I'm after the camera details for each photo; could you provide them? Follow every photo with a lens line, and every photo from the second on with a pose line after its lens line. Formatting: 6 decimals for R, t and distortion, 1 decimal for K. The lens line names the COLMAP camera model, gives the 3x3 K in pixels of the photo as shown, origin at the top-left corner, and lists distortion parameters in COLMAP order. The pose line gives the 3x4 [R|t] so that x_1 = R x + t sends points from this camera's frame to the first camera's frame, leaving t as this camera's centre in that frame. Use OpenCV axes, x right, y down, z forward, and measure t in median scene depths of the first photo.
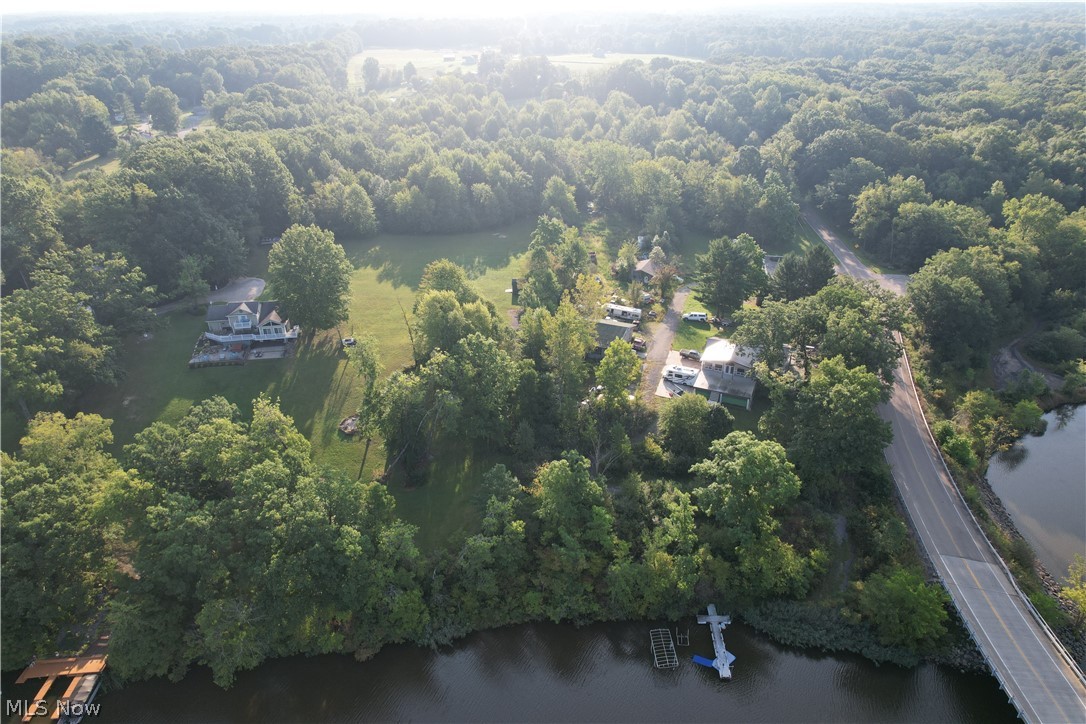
lens RADIAL K [[694.1, 0, 543.0], [0, 694.1, 362.0], [0, 0, 1]] dist [-0.076711, 0.062302]
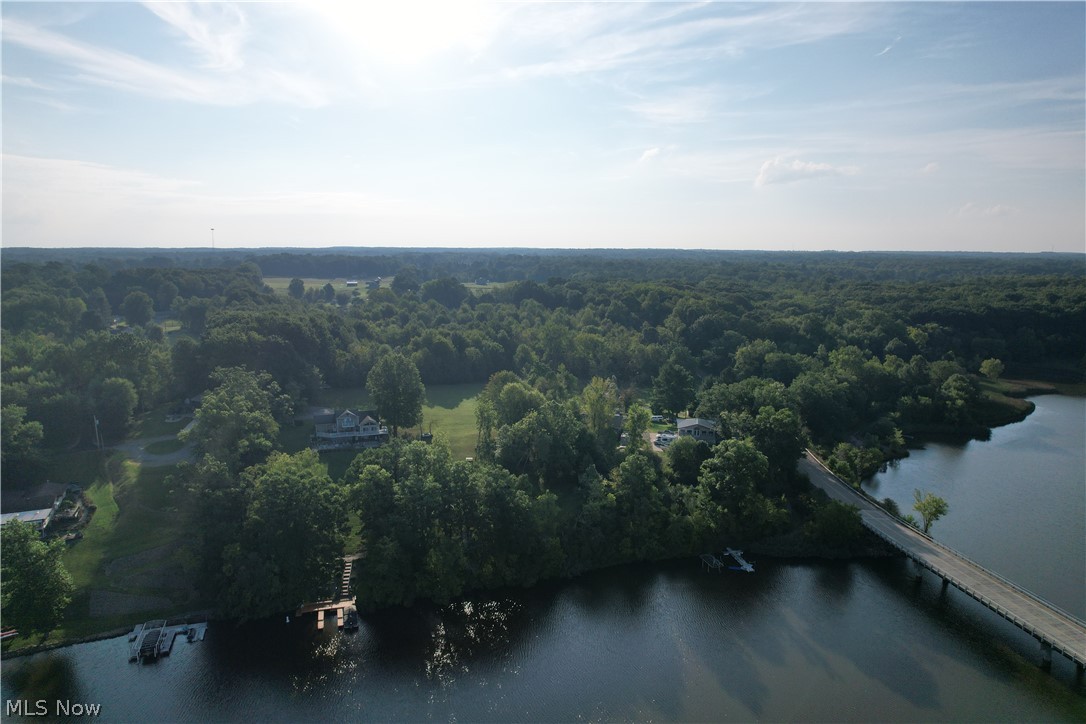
lens RADIAL K [[694.1, 0, 543.0], [0, 694.1, 362.0], [0, 0, 1]] dist [-0.076711, 0.062302]
pose [[0.977366, -0.015893, 0.210957, -0.202896], [0.082398, 0.947027, -0.310404, 0.163959], [-0.194849, 0.320761, 0.926902, -0.214249]]
